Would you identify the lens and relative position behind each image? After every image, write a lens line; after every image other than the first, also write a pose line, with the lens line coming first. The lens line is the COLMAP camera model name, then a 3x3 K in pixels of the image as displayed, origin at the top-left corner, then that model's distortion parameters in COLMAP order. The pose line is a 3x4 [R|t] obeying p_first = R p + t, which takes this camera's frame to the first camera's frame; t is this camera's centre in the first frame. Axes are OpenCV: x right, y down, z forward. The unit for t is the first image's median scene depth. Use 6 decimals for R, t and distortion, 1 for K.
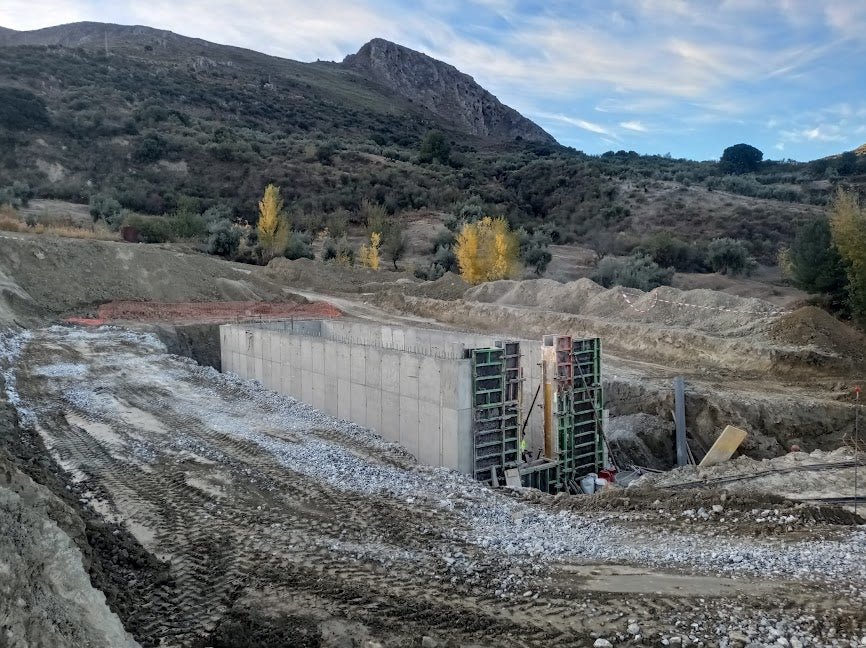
lens RADIAL K [[637.1, 0, 431.1], [0, 637.1, 332.6], [0, 0, 1]] dist [0.071682, -0.104225]
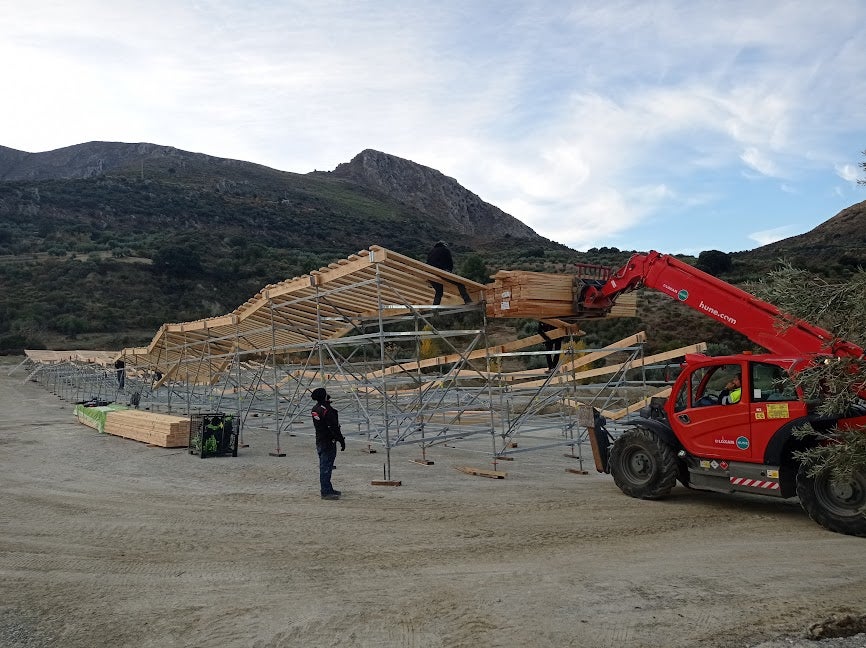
lens RADIAL K [[637.1, 0, 431.1], [0, 637.1, 332.6], [0, 0, 1]] dist [0.071682, -0.104225]
pose [[0.998665, -0.042955, 0.028690, -0.159311], [0.046352, 0.990333, -0.130736, -0.003823], [-0.022797, 0.131891, 0.991002, -0.302750]]
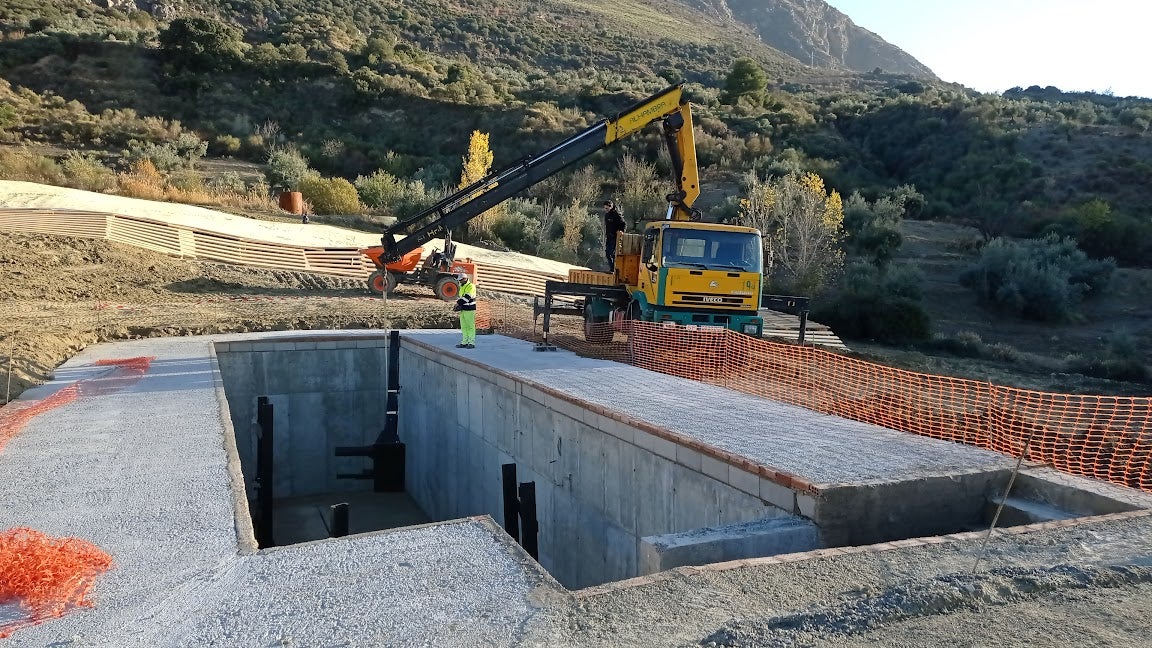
lens RADIAL K [[844.5, 0, 577.4], [0, 844.5, 319.9], [0, 0, 1]] dist [0.108869, -0.168194]
pose [[0.980202, 0.029450, -0.195798, 0.023946], [-0.033387, 0.999301, -0.016838, -0.007402], [0.195165, 0.023042, 0.980500, 0.061880]]
